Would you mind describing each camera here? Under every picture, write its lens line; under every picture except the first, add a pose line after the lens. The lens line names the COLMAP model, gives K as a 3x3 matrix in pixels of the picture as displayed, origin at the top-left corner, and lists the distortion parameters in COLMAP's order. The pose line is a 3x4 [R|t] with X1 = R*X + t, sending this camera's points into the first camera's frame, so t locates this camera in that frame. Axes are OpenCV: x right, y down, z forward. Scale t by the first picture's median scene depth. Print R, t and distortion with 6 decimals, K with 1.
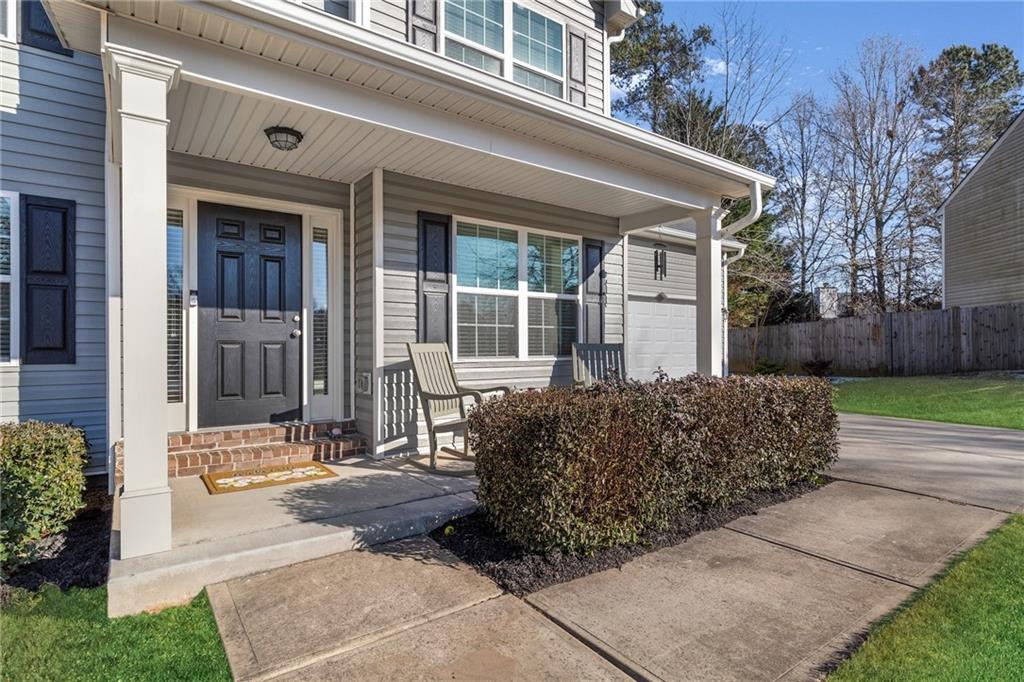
lens RADIAL K [[538.2, 0, 517.5], [0, 538.2, 341.5], [0, 0, 1]] dist [-0.027084, -0.000576]
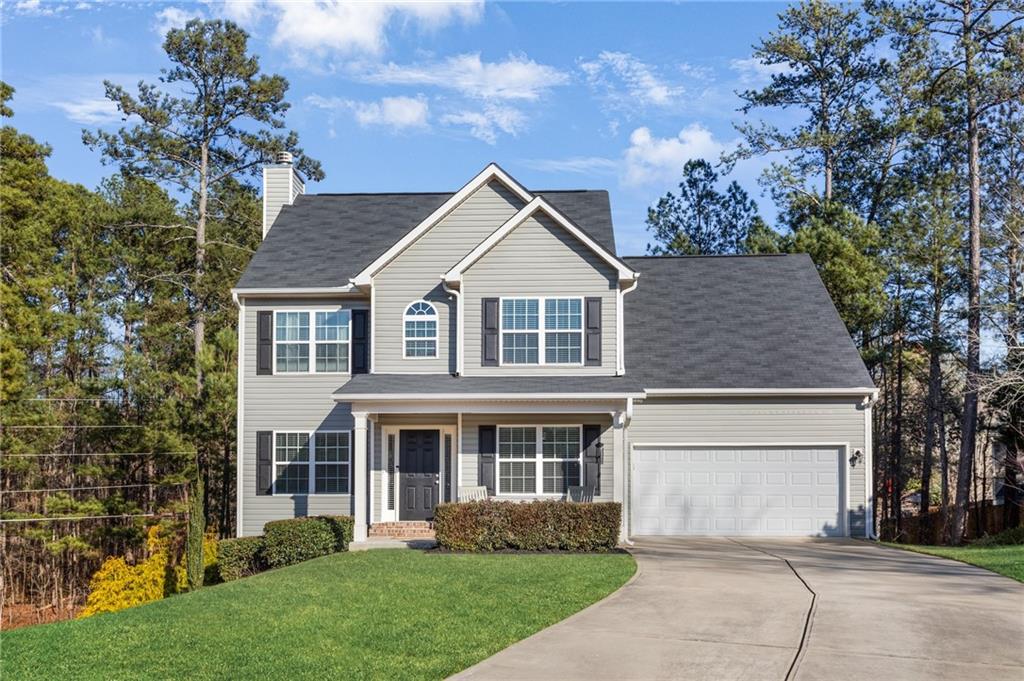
lens RADIAL K [[1057.4, 0, 562.6], [0, 1057.4, 378.4], [0, 0, 1]] dist [-0.003733, 0.000000]
pose [[0.779840, -0.069069, -0.622156, 2.687450], [0.004109, 0.994438, -0.105247, 0.020005], [0.625965, 0.079519, 0.775786, -2.076685]]
